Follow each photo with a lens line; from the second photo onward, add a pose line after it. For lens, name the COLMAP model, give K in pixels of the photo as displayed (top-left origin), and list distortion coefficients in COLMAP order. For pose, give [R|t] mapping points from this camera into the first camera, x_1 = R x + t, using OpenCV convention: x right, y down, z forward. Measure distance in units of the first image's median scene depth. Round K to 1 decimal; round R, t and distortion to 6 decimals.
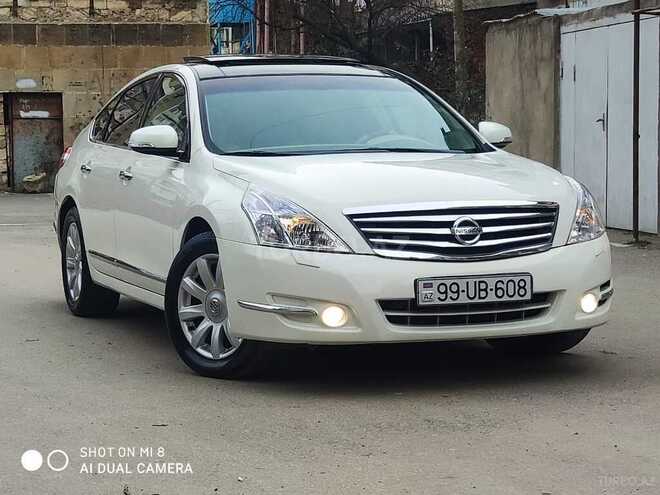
lens RADIAL K [[2068.7, 0, 330.0], [0, 2068.7, 247.5], [0, 0, 1]] dist [0.043030, 1.695341]
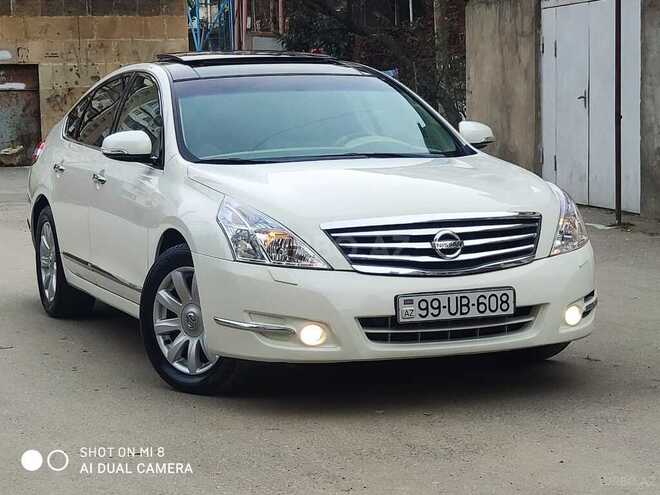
lens RADIAL K [[2068.7, 0, 330.0], [0, 2068.7, 247.5], [0, 0, 1]] dist [0.043030, 1.695341]
pose [[0.999920, -0.009100, 0.008746, 0.001951], [0.008894, 0.999687, 0.023378, -0.029961], [-0.008956, -0.023299, 0.999688, 0.023474]]
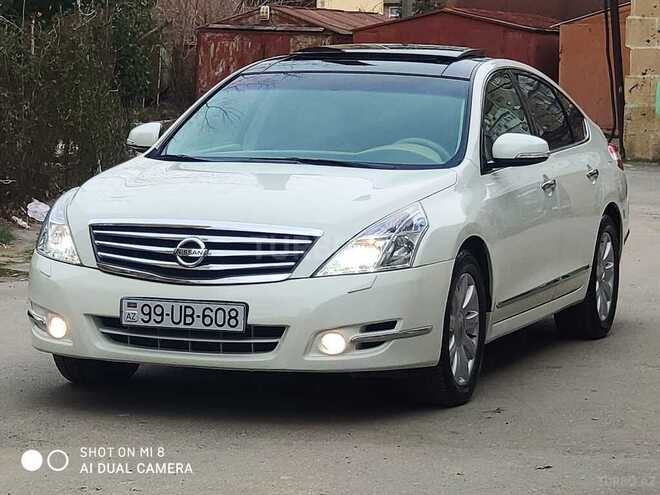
lens RADIAL K [[2546.2, 0, 330.0], [0, 2546.2, 247.5], [0, 0, 1]] dist [0.104414, 0.138265]
pose [[0.733950, 0.077561, -0.674761, 0.894420], [-0.067710, 0.996865, 0.040936, -0.061831], [0.675820, 0.015644, 0.736901, 0.185566]]
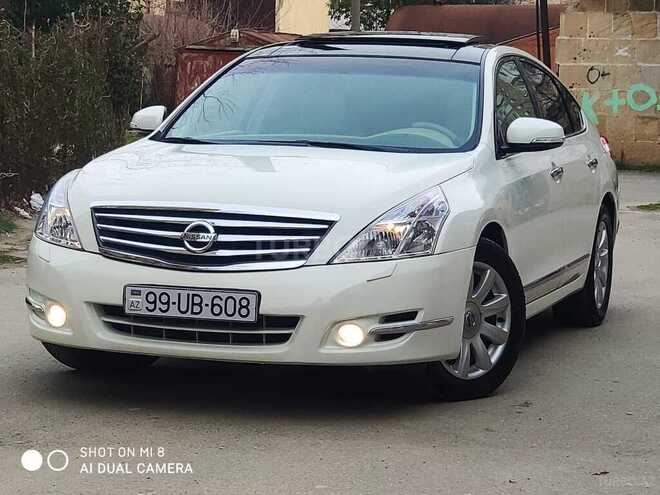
lens RADIAL K [[2068.7, 0, 330.0], [0, 2068.7, 247.5], [0, 0, 1]] dist [0.043030, 1.695341]
pose [[0.750701, 0.085503, -0.655085, 0.690120], [-0.075887, 0.996186, 0.043061, -0.045957], [0.656269, 0.017386, 0.754327, 0.364265]]
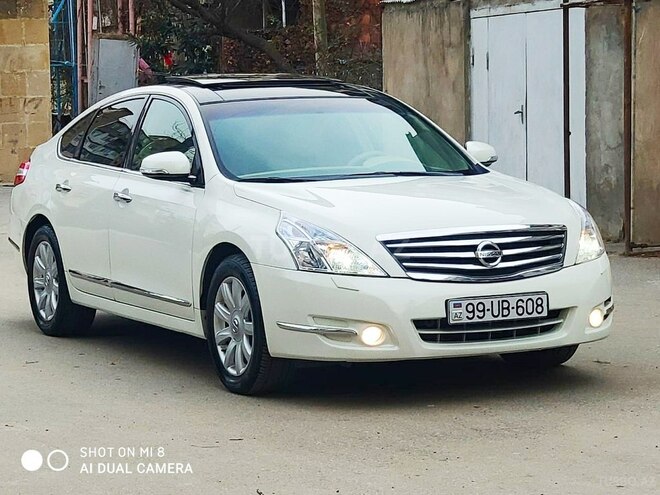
lens RADIAL K [[2546.2, 0, 330.0], [0, 2546.2, 247.5], [0, 0, 1]] dist [0.104414, 0.138265]
pose [[0.995306, -0.015983, 0.095446, -0.143710], [0.015191, 0.999844, 0.009022, -0.024686], [-0.095576, -0.007530, 0.995394, -0.319476]]
